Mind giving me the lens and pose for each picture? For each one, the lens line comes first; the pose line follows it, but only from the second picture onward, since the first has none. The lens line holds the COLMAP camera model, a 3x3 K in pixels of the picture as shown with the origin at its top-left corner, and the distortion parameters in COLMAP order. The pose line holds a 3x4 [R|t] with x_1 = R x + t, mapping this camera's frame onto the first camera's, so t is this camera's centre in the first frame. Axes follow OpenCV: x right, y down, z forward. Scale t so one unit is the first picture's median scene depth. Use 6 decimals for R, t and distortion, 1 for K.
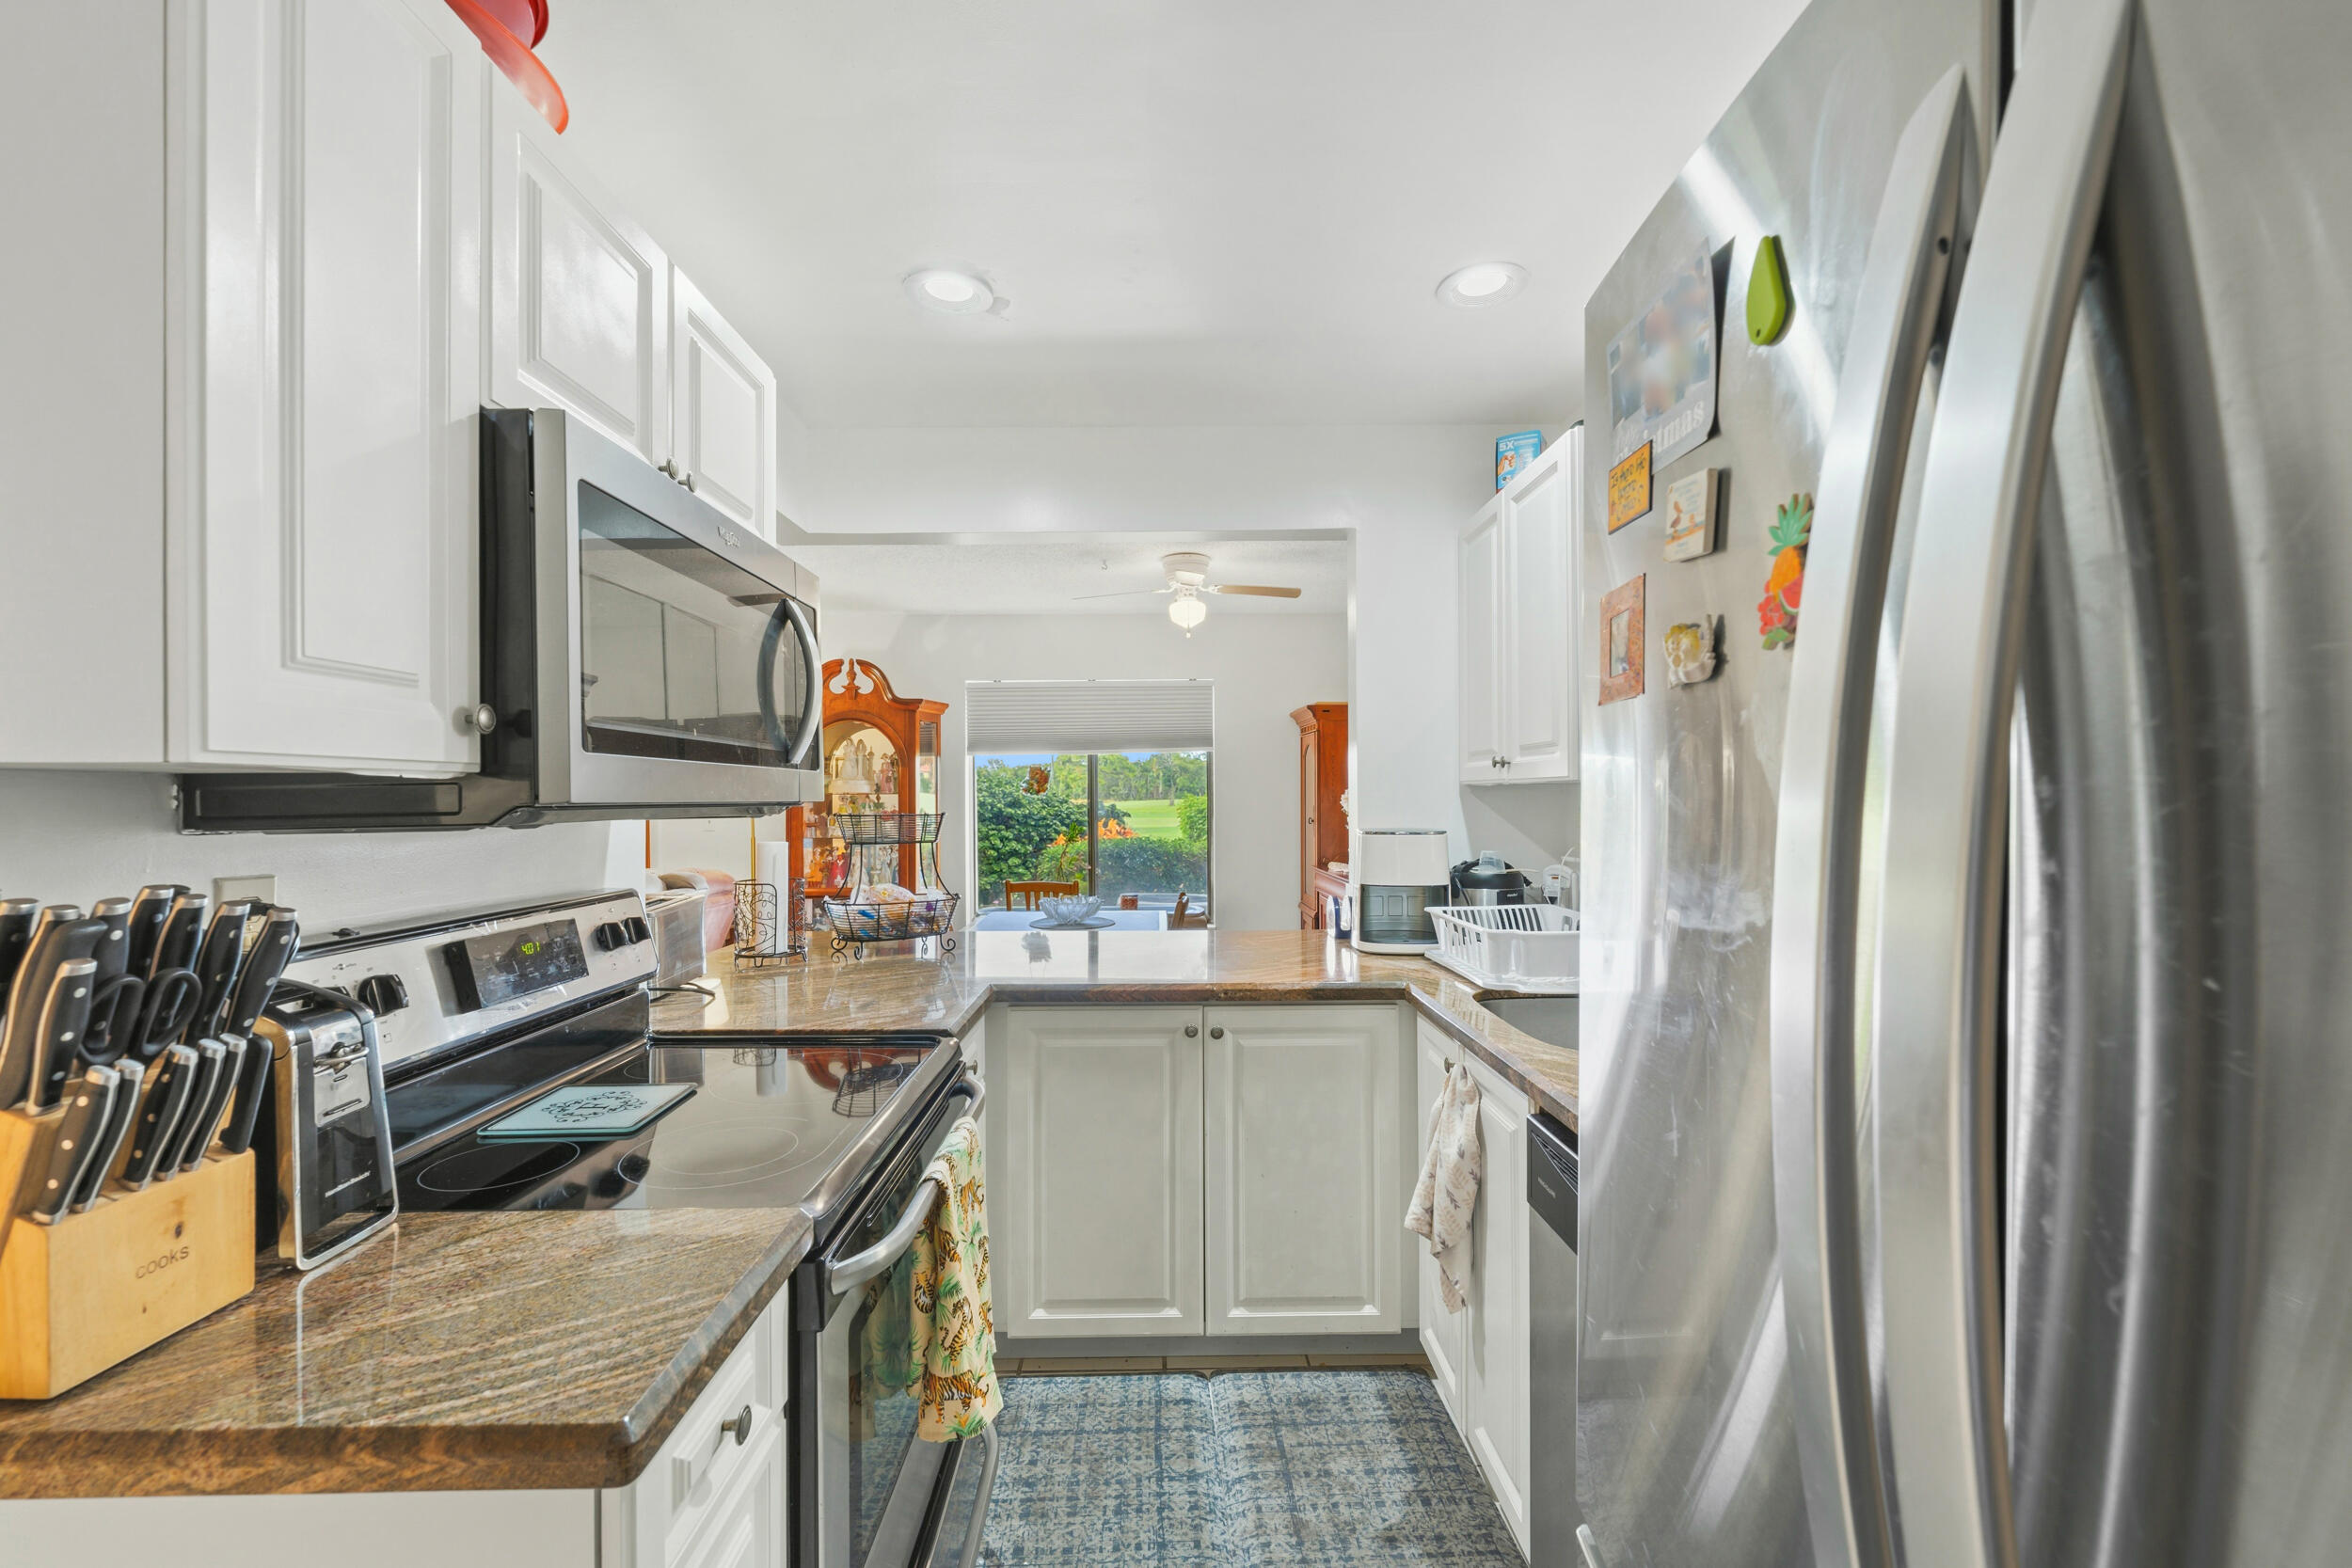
lens RADIAL K [[953.1, 0, 1175.2], [0, 953.1, 797.5], [0, 0, 1]] dist [-0.000365, 0.000006]
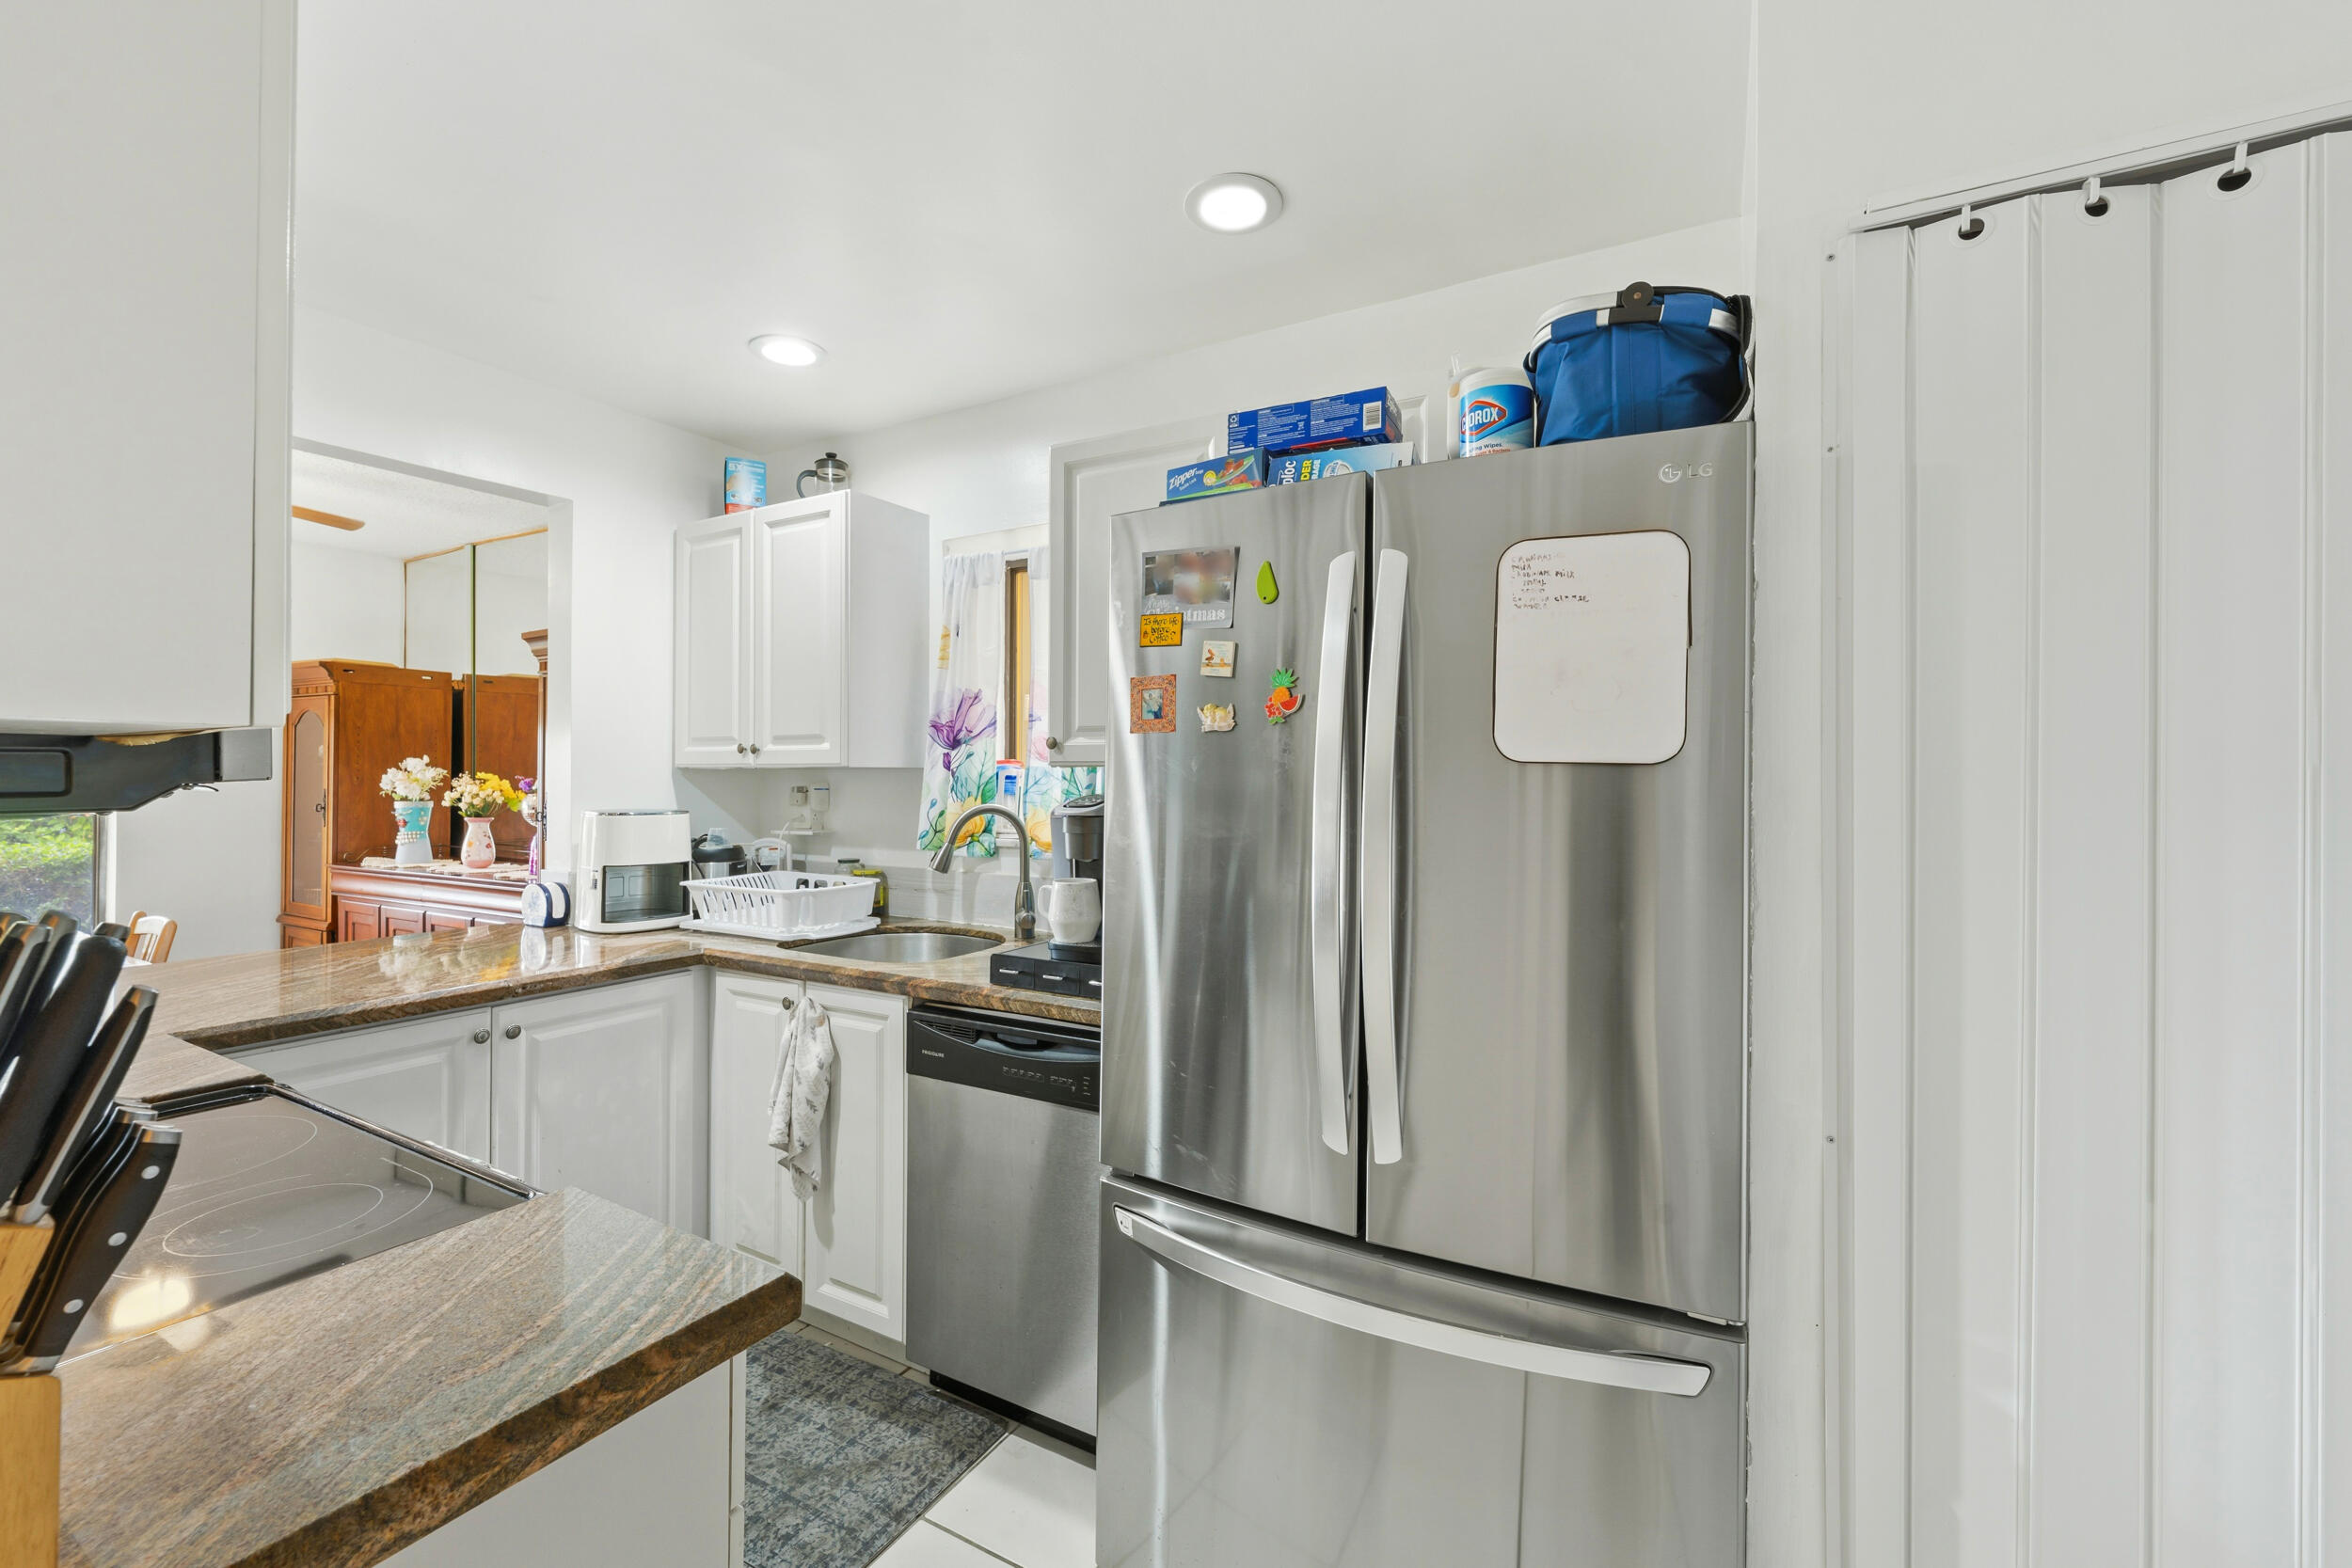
lens RADIAL K [[966.2, 0, 1161.7], [0, 966.2, 780.6], [0, 0, 1]] dist [0.001396, -0.000222]
pose [[0.516458, 0.006150, 0.856290, -0.537041], [-0.005831, 0.999976, -0.003665, 0.002730], [-0.856293, -0.003101, 0.516482, -0.030437]]
